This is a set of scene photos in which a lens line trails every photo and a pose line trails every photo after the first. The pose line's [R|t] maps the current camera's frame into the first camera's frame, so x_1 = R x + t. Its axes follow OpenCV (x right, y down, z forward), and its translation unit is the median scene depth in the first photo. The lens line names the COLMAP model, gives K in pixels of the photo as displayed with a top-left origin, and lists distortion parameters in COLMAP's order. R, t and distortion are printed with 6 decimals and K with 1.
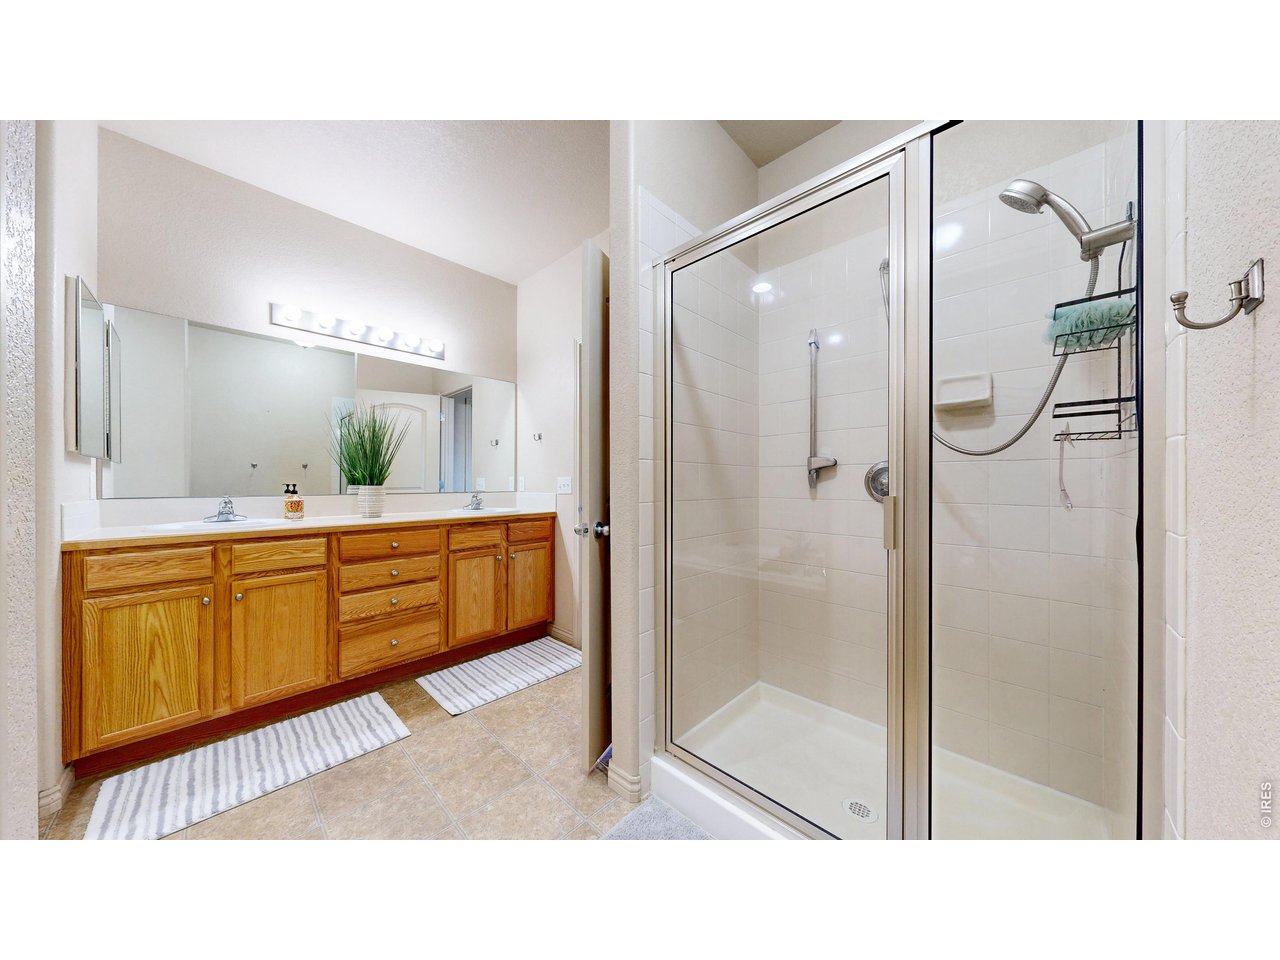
lens RADIAL K [[410.7, 0, 641.4], [0, 410.7, 482.9], [0, 0, 1]] dist [-0.002355, -0.000106]
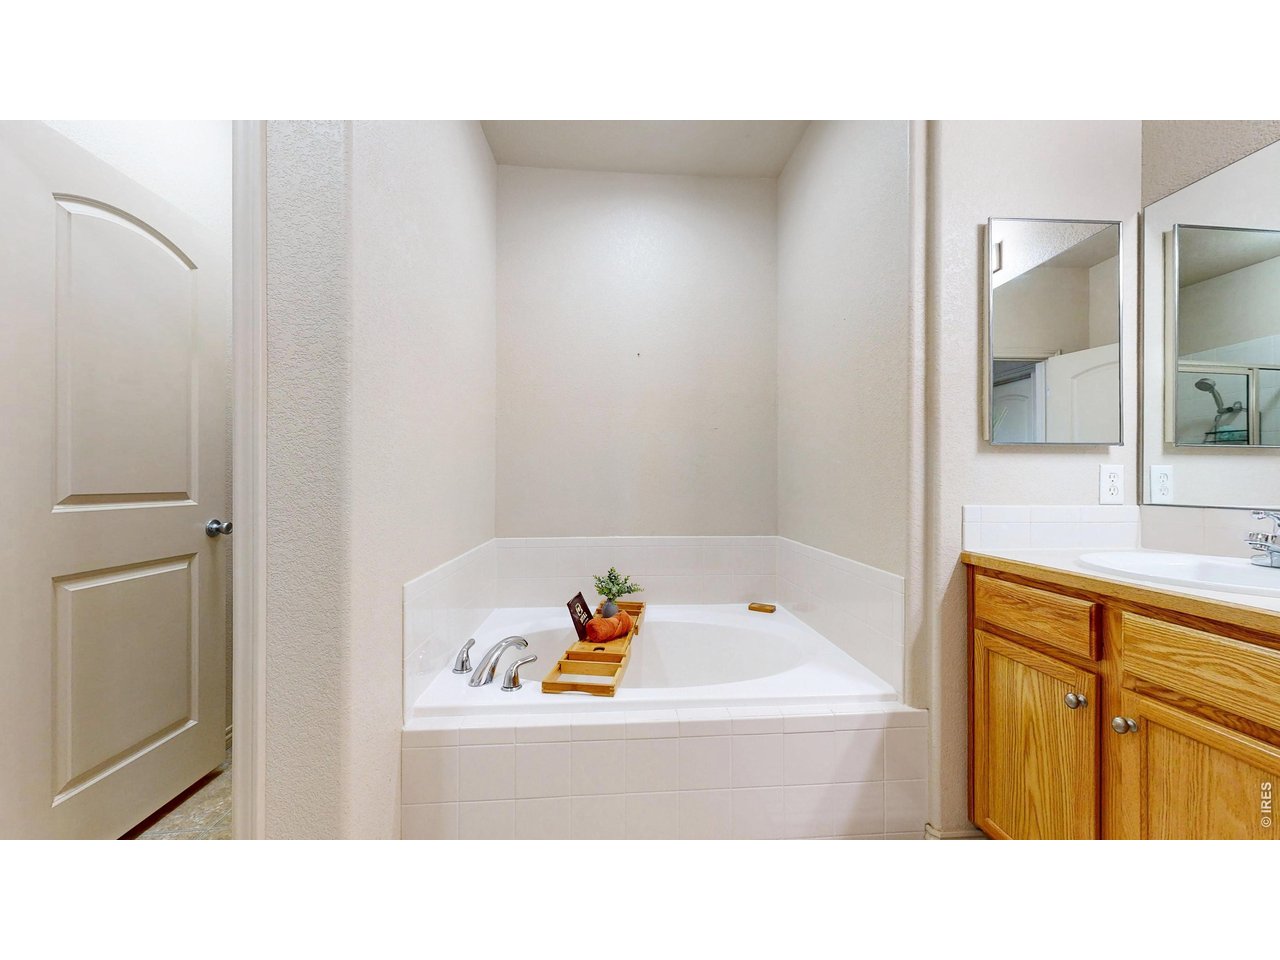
lens RADIAL K [[463.8, 0, 632.3], [0, 463.8, 482.2], [0, 0, 1]] dist [-0.002232, -0.000420]
pose [[-0.680648, -0.000873, -0.732610, -0.238076], [-0.004277, 0.999987, 0.002781, 0.004329], [0.732598, 0.005026, -0.680643, 1.022274]]
